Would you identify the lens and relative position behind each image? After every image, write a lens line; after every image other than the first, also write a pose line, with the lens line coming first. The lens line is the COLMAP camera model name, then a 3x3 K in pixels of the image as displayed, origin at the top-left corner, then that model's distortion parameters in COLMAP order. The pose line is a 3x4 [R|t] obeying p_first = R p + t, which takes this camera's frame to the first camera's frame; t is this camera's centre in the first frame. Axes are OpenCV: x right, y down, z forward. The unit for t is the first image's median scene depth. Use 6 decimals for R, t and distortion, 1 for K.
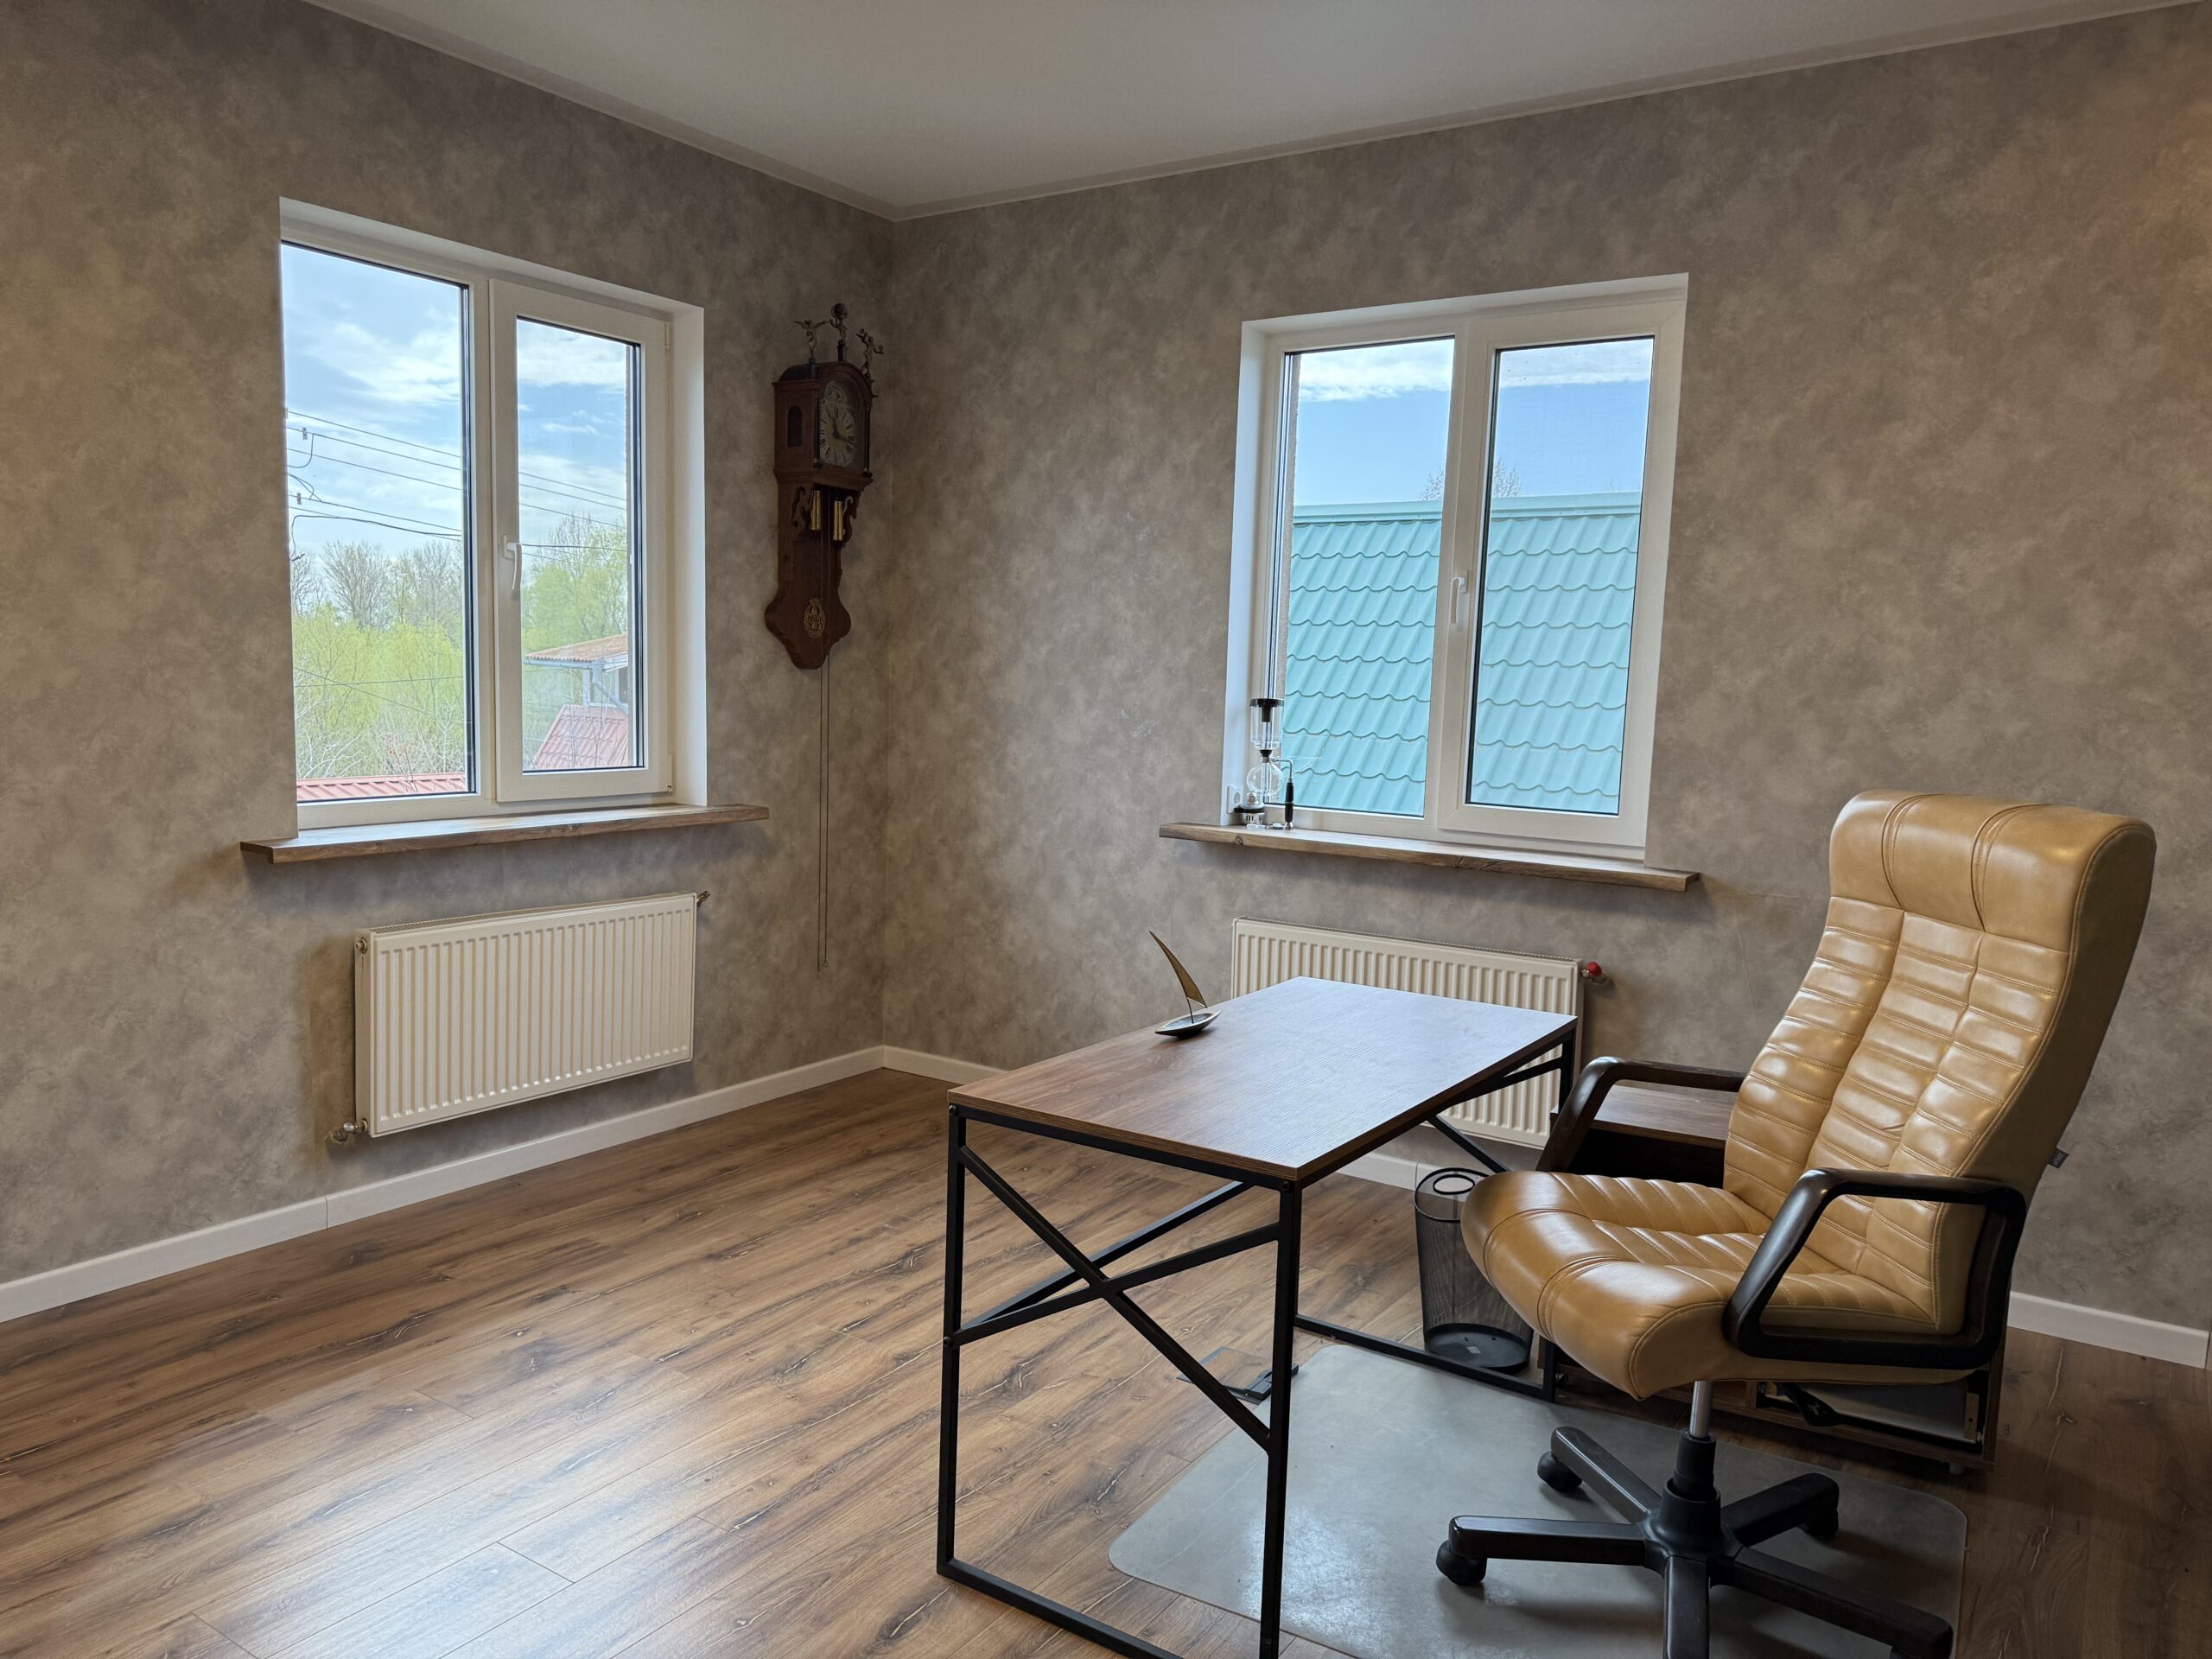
lens RADIAL K [[1551.9, 0, 1106.0], [0, 1551.9, 829.5], [0, 0, 1]] dist [0.064822, -0.111790]
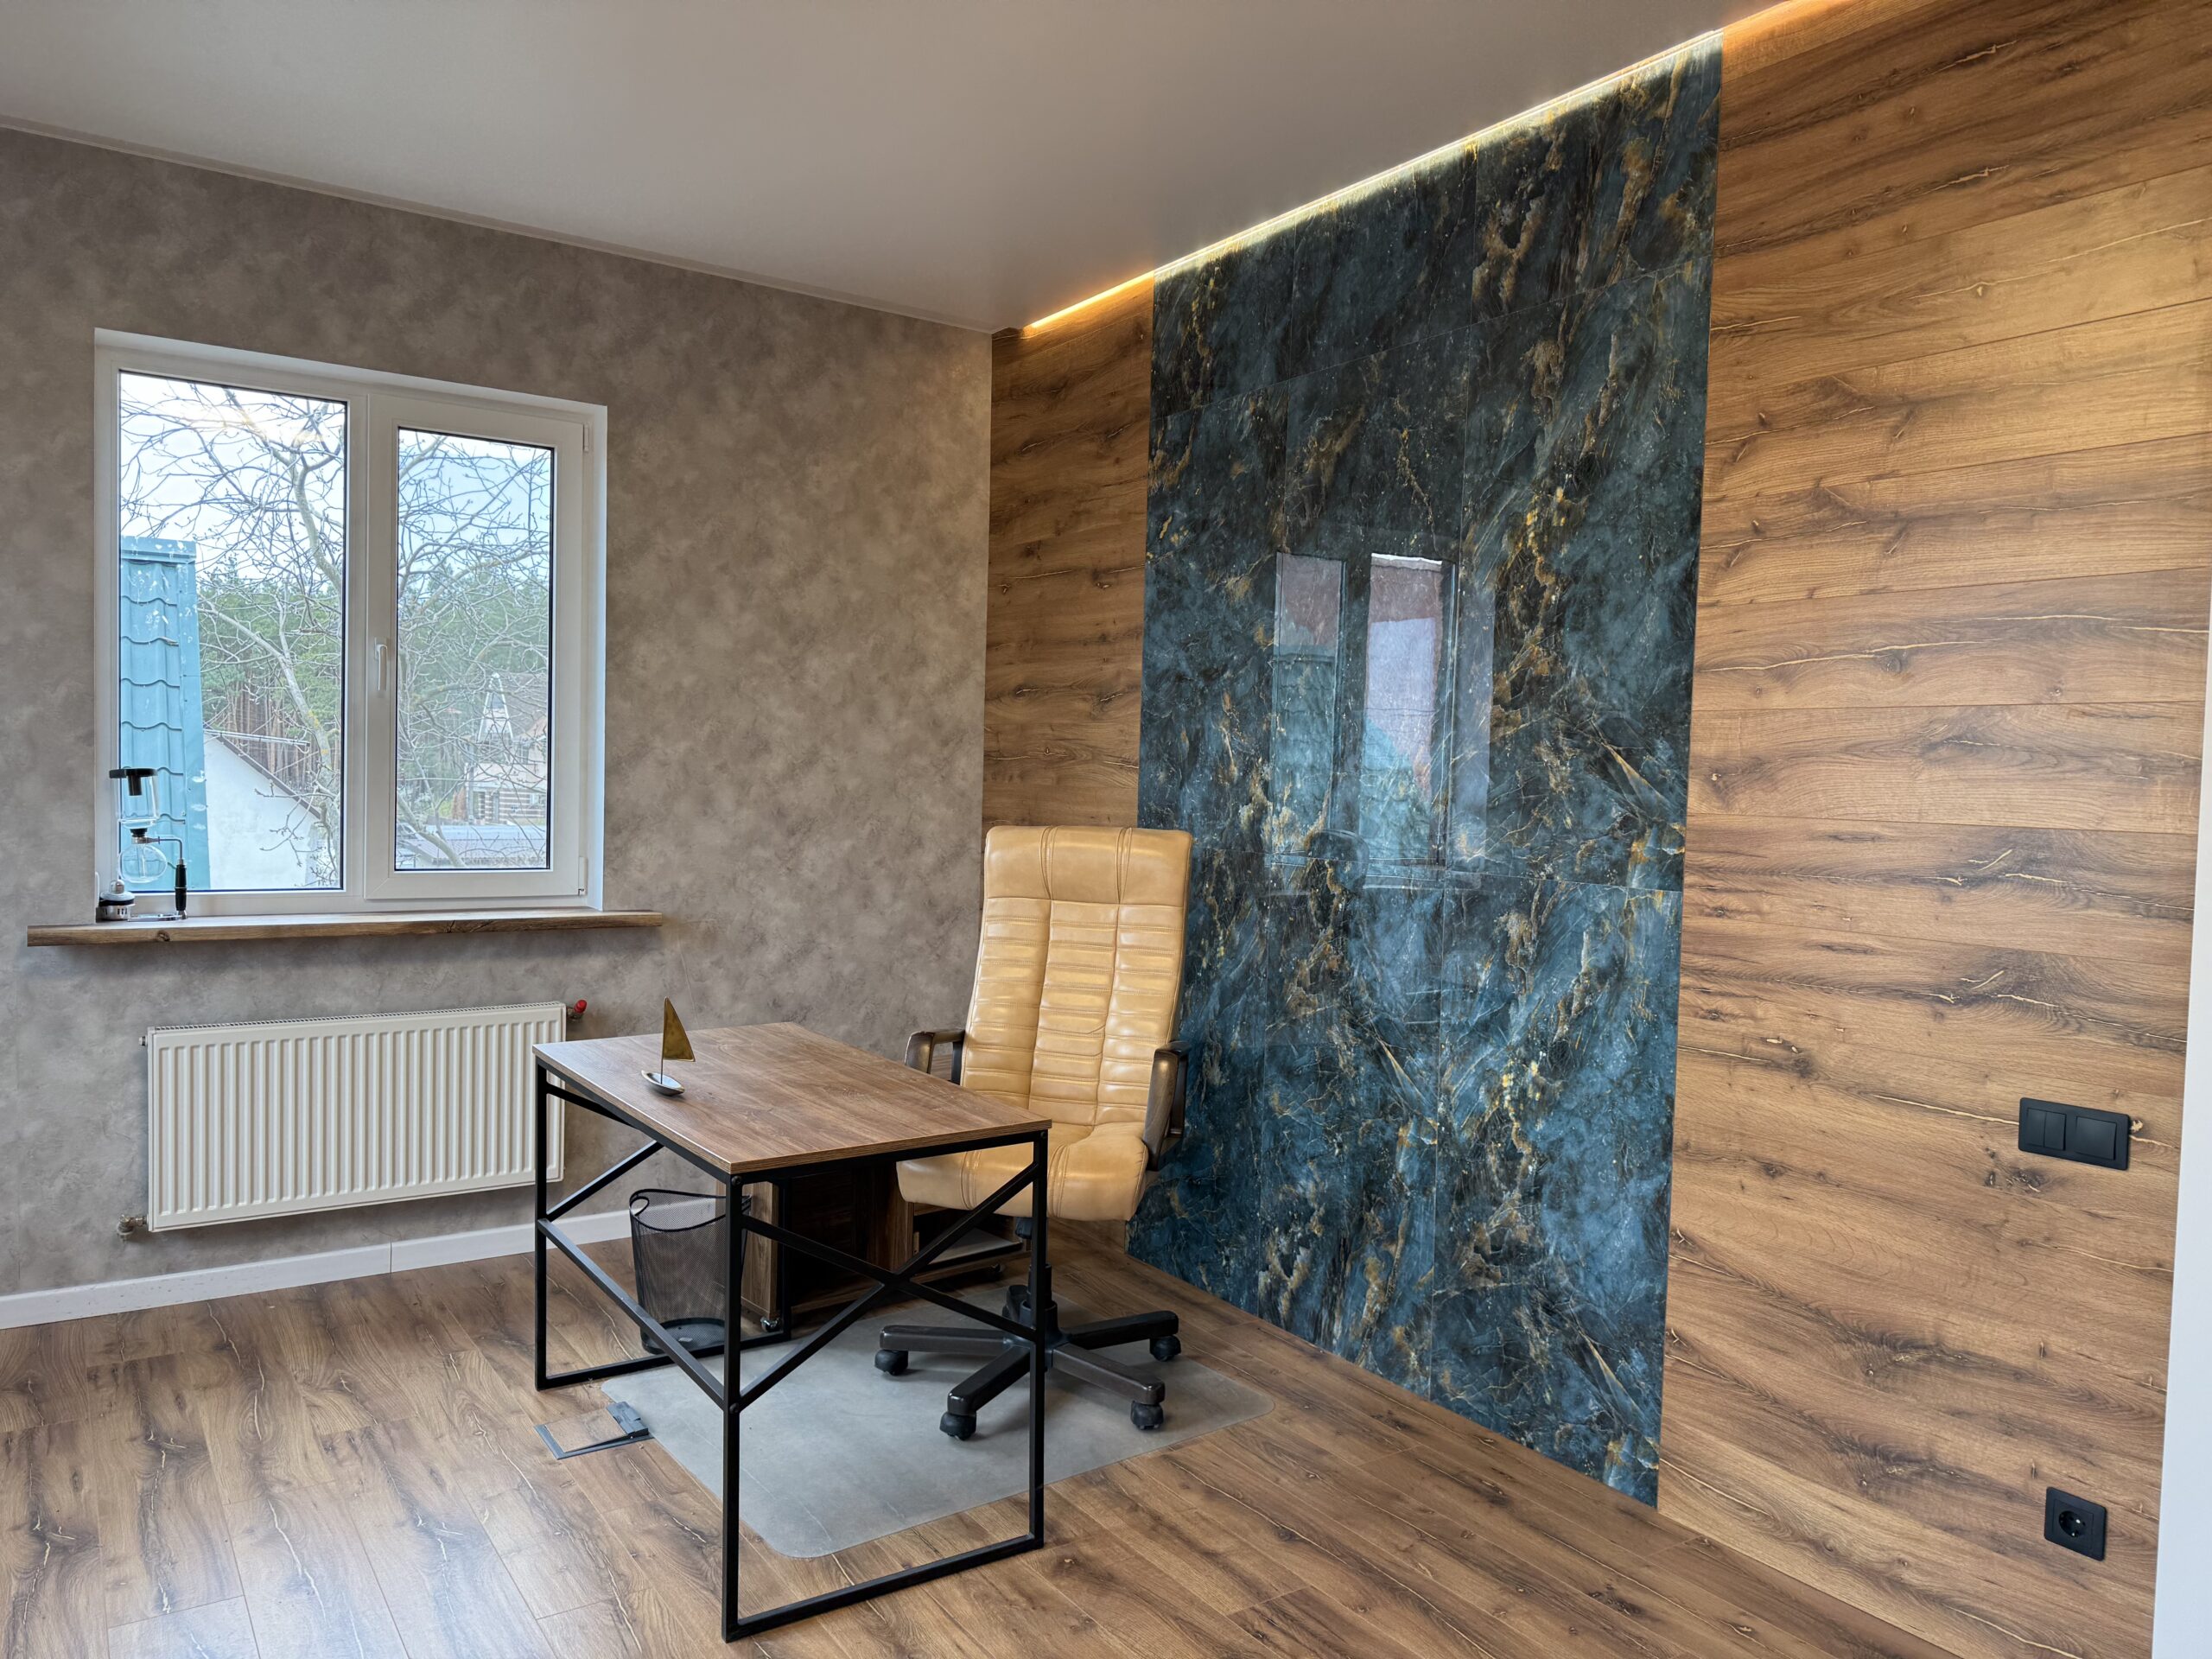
lens RADIAL K [[1551.9, 0, 1106.0], [0, 1551.9, 829.5], [0, 0, 1]] dist [0.064822, -0.111790]
pose [[0.361360, -0.054131, 0.930854, -0.603196], [0.081212, 0.996347, 0.026413, -0.036922], [-0.928883, 0.066052, 0.364436, 0.235892]]
